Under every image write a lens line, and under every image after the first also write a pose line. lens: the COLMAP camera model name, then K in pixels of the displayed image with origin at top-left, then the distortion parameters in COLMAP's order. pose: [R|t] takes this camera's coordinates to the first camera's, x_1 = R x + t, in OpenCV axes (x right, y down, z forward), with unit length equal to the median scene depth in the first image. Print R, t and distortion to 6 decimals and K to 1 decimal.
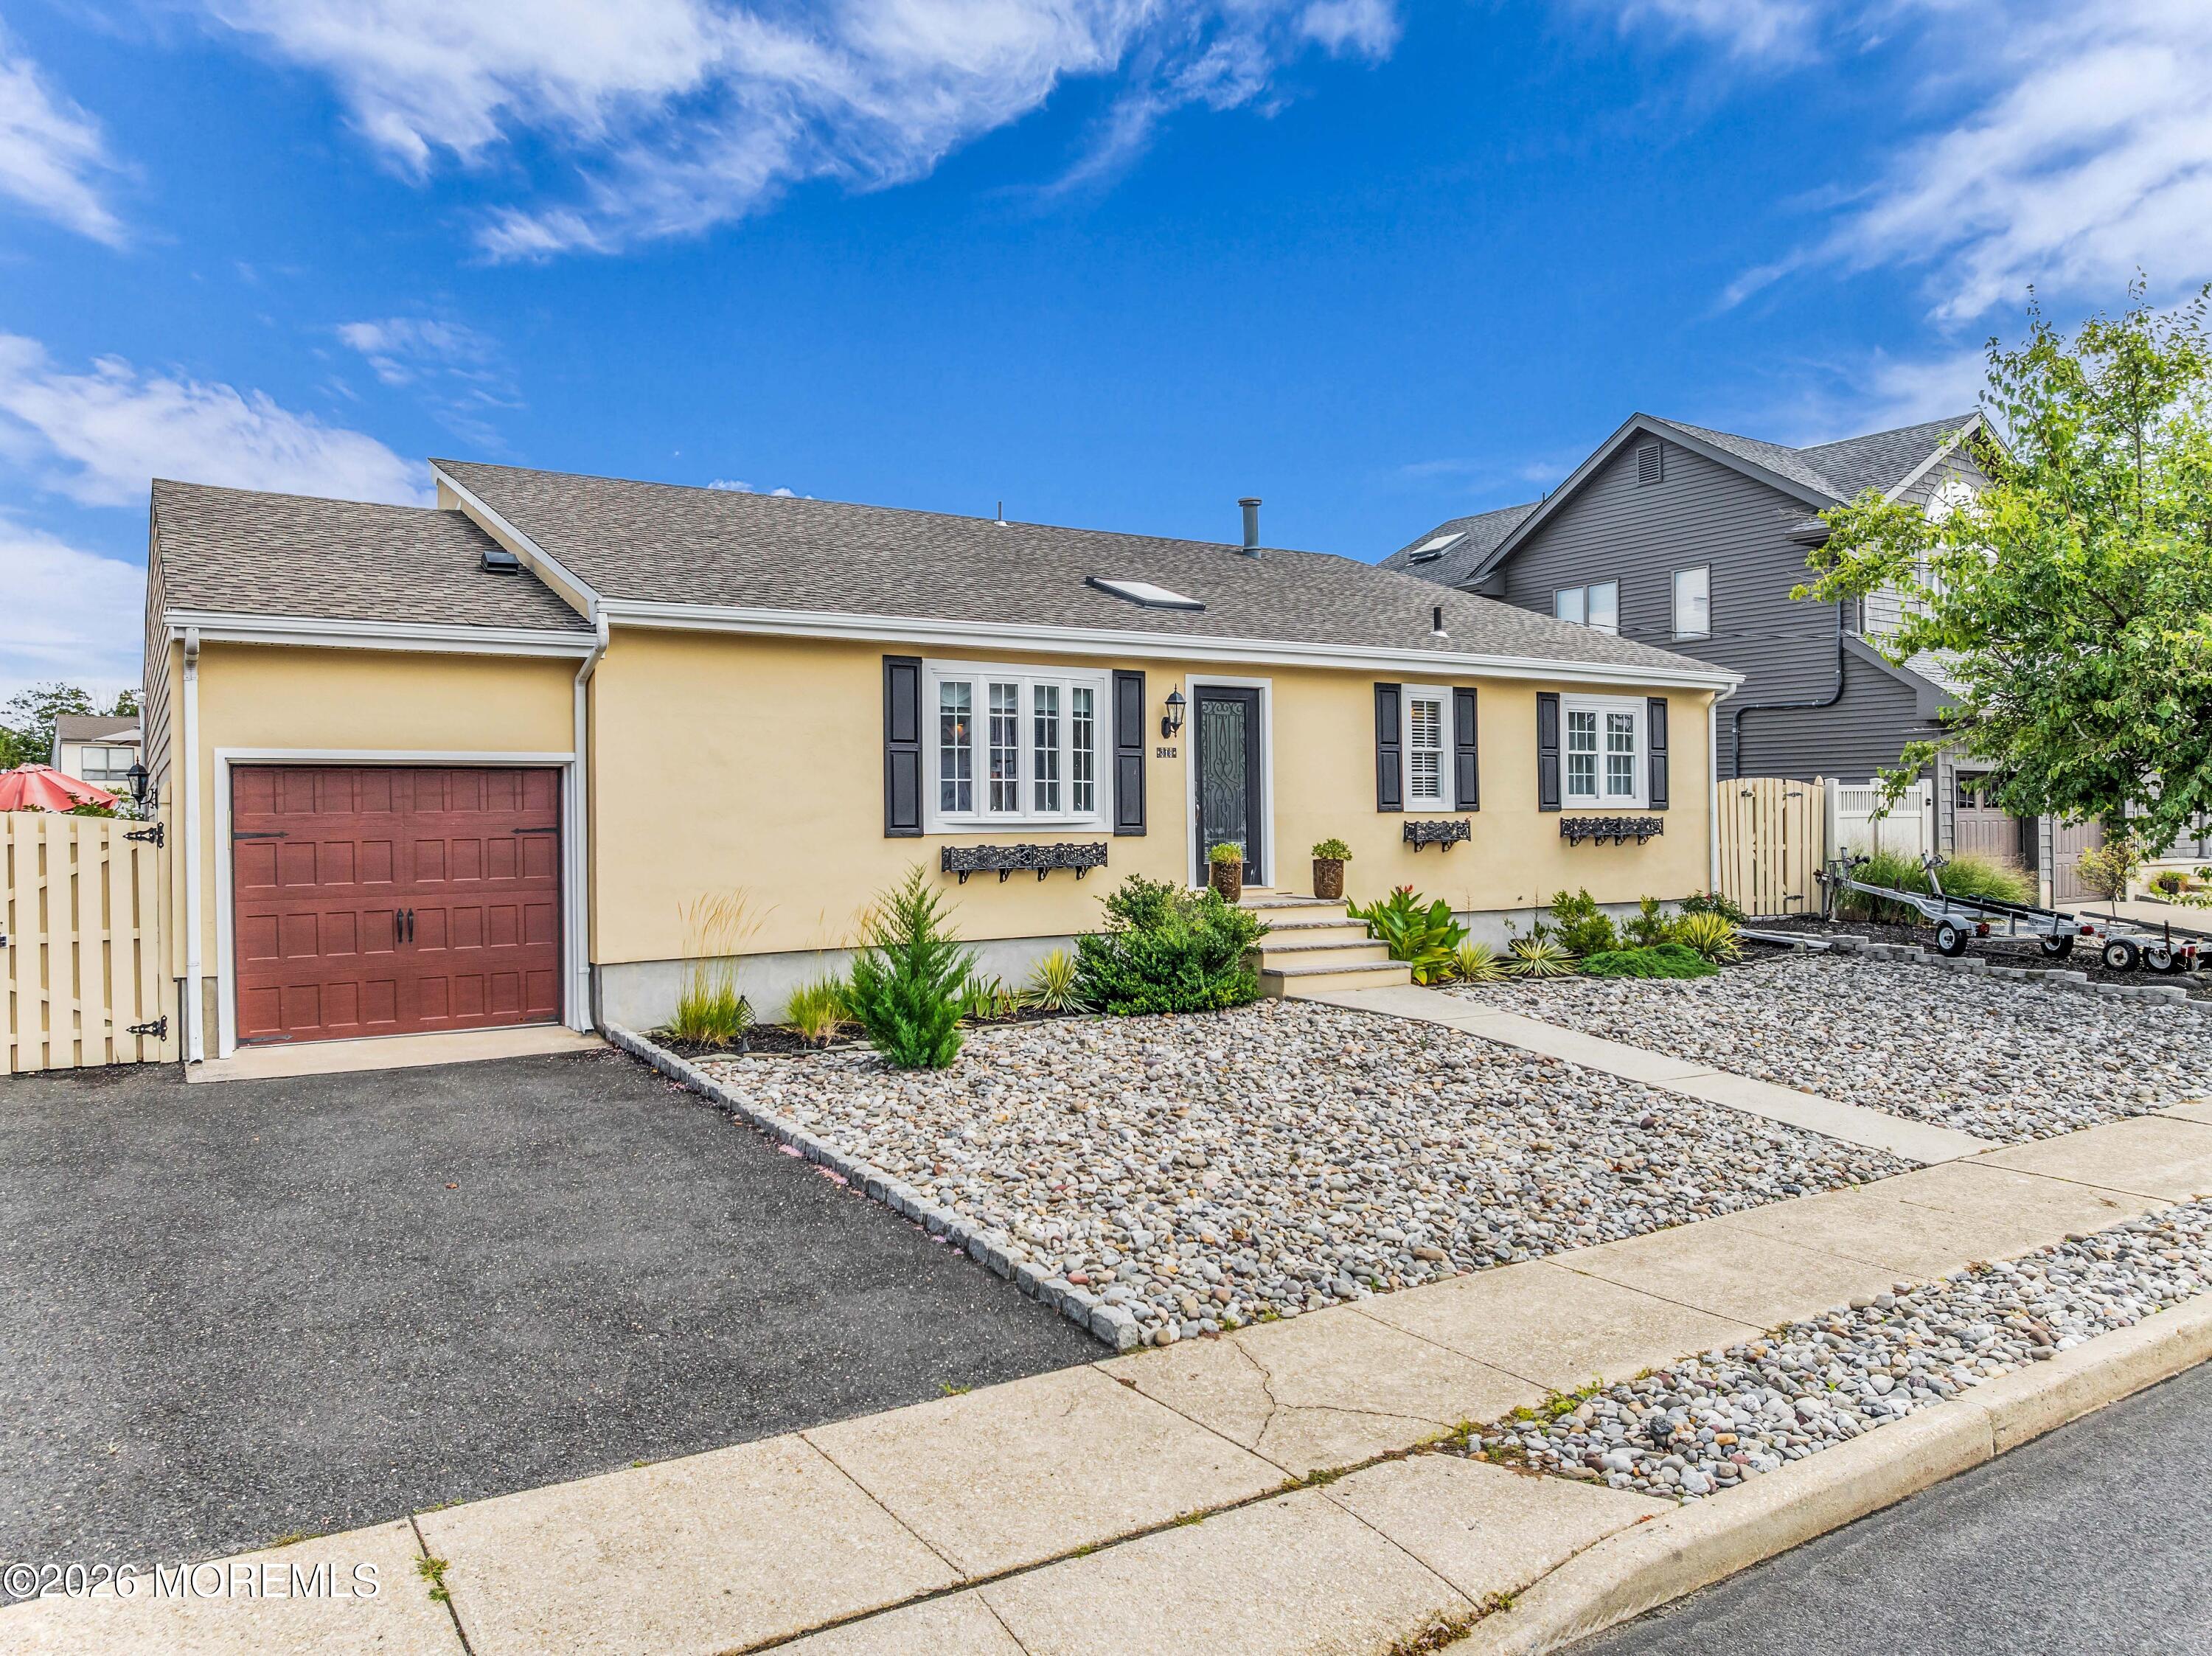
lens RADIAL K [[1573.6, 0, 1131.7], [0, 1573.6, 805.4], [0, 0, 1]] dist [-0.044613, 0.009536]
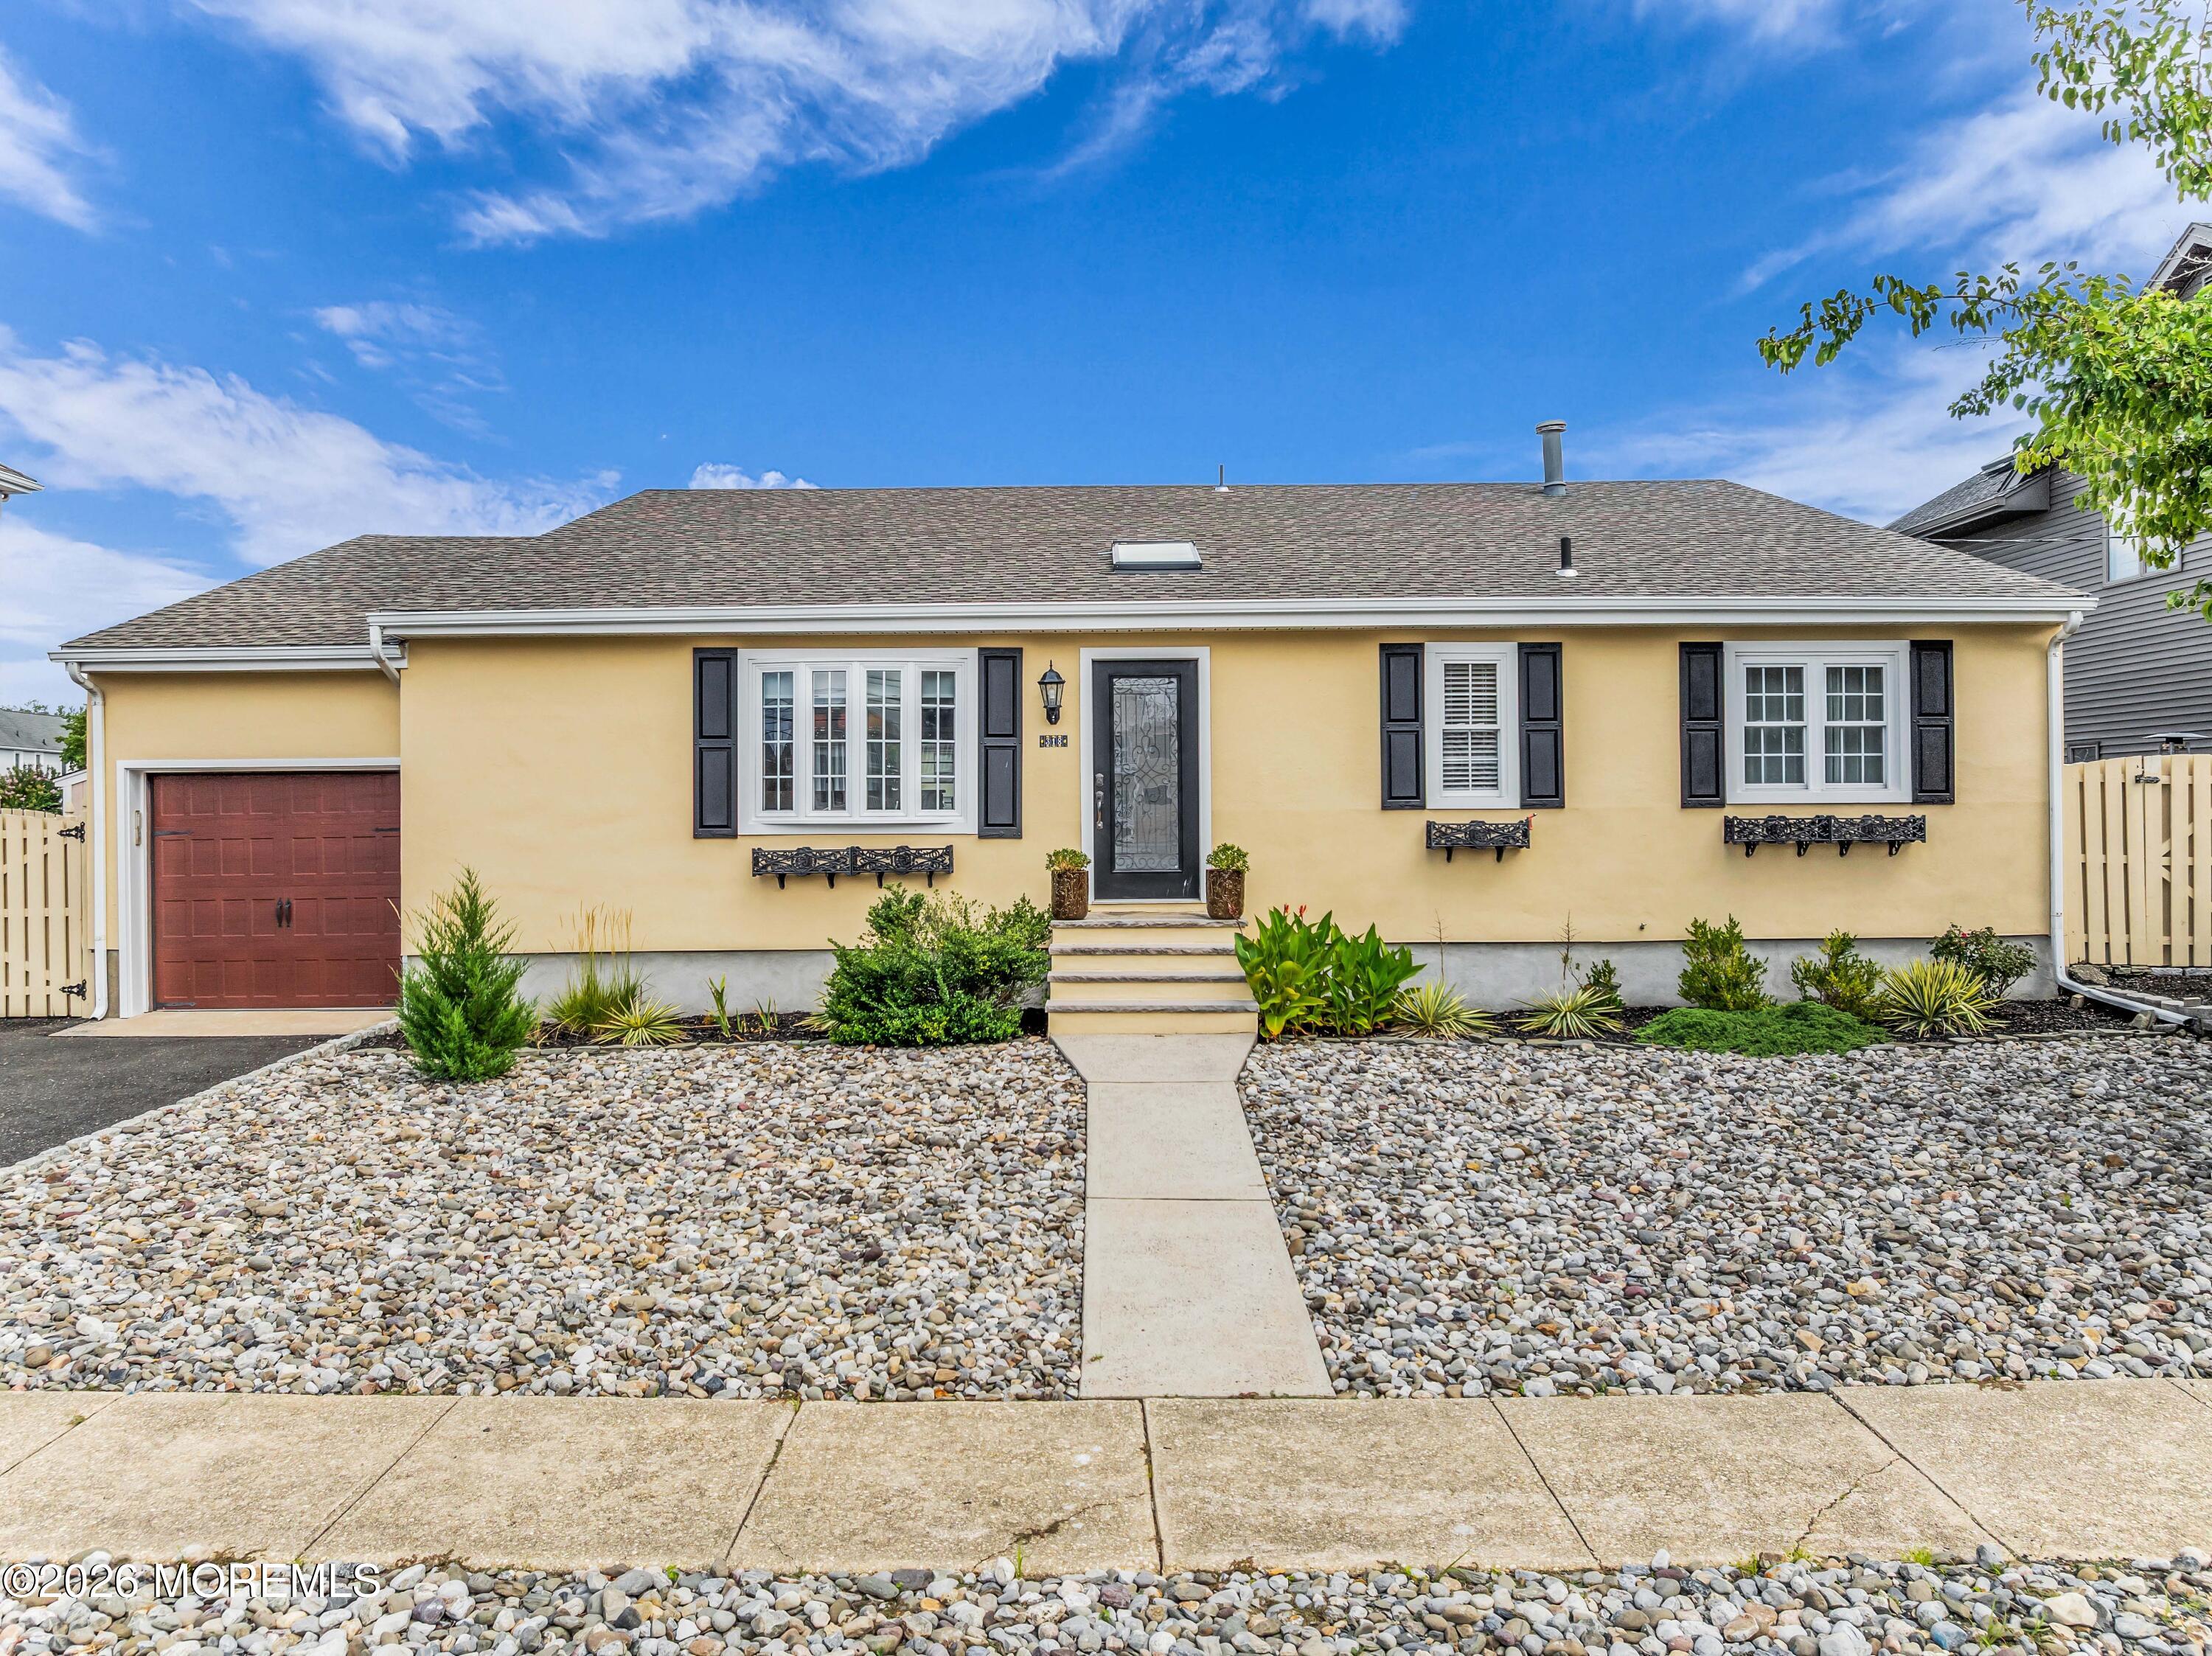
lens RADIAL K [[1573.6, 0, 1103.4], [0, 1573.6, 832.1], [0, 0, 1]] dist [-0.044613, 0.009536]
pose [[0.834731, 0.005811, -0.550627, 0.514122], [0.005553, 0.999805, 0.018969, -0.000263], [0.550629, -0.018892, 0.834536, 0.299161]]
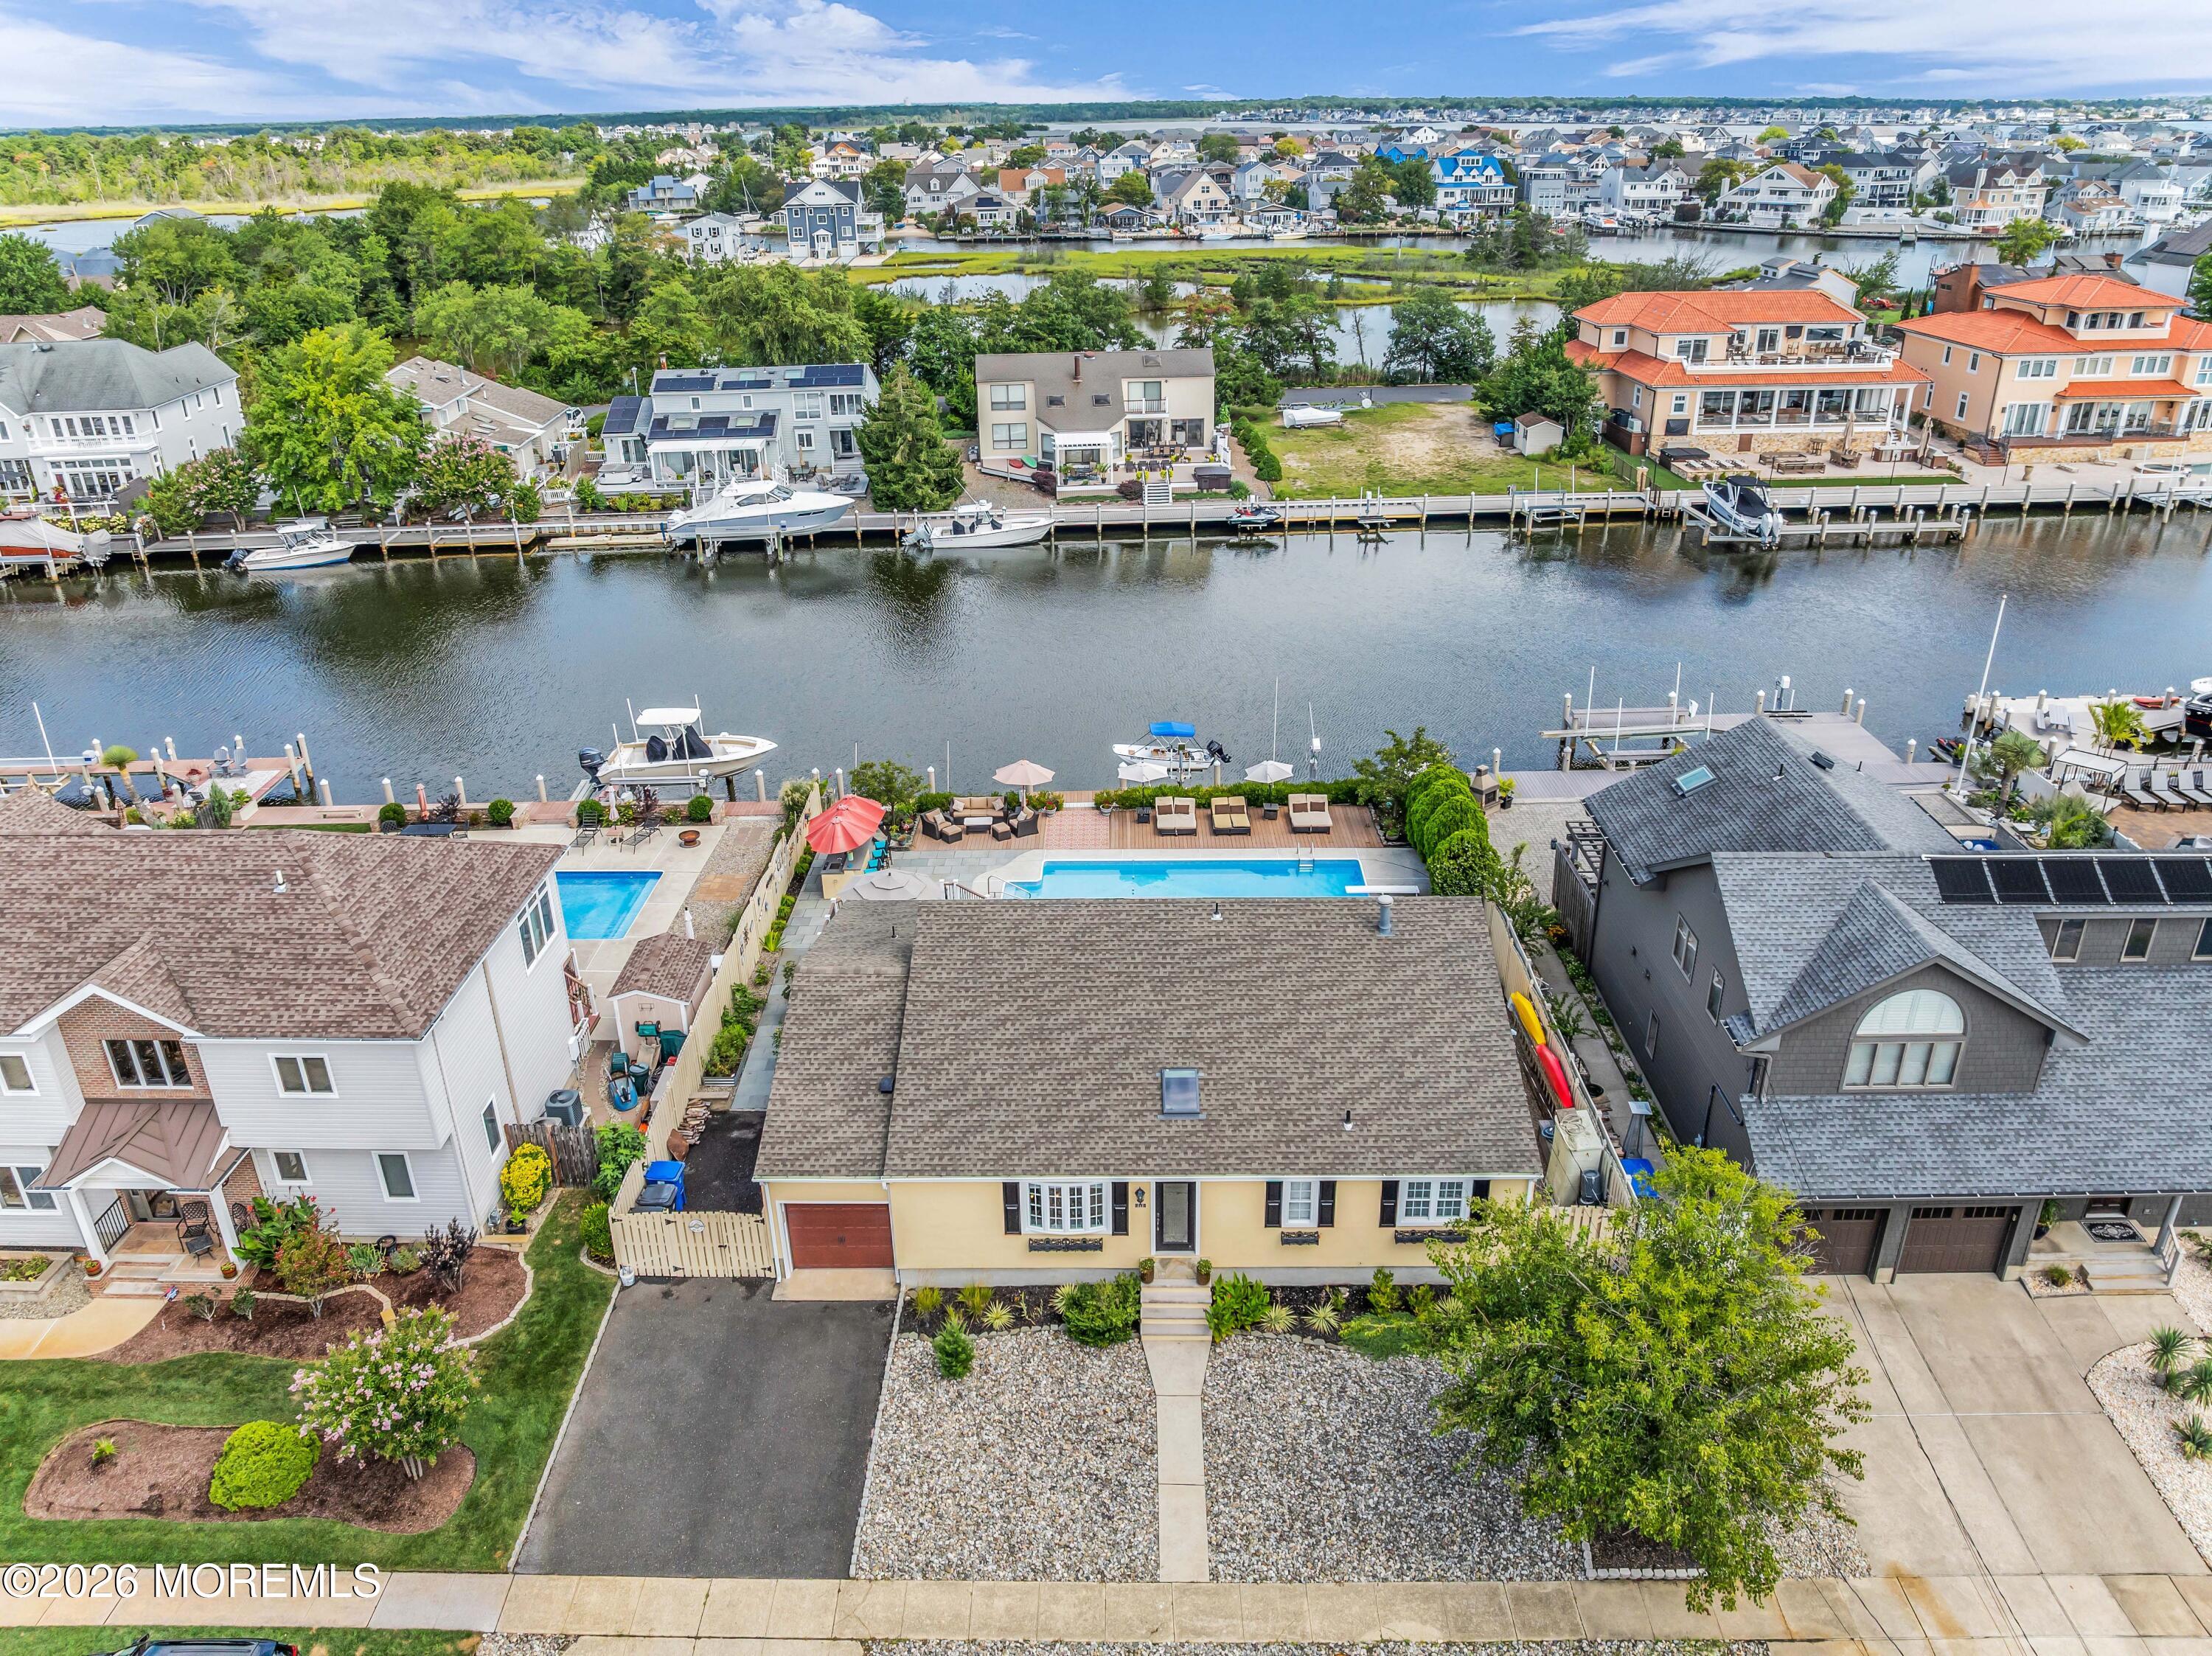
lens RADIAL K [[1573.6, 0, 1109.8], [0, 1573.6, 834.3], [0, 0, 1]] dist [-0.044613, 0.009536]
pose [[0.828497, 0.241743, -0.505126, 0.987617], [0.004456, 0.899148, 0.437623, -1.486829], [0.559975, -0.364820, 0.743864, -0.498853]]
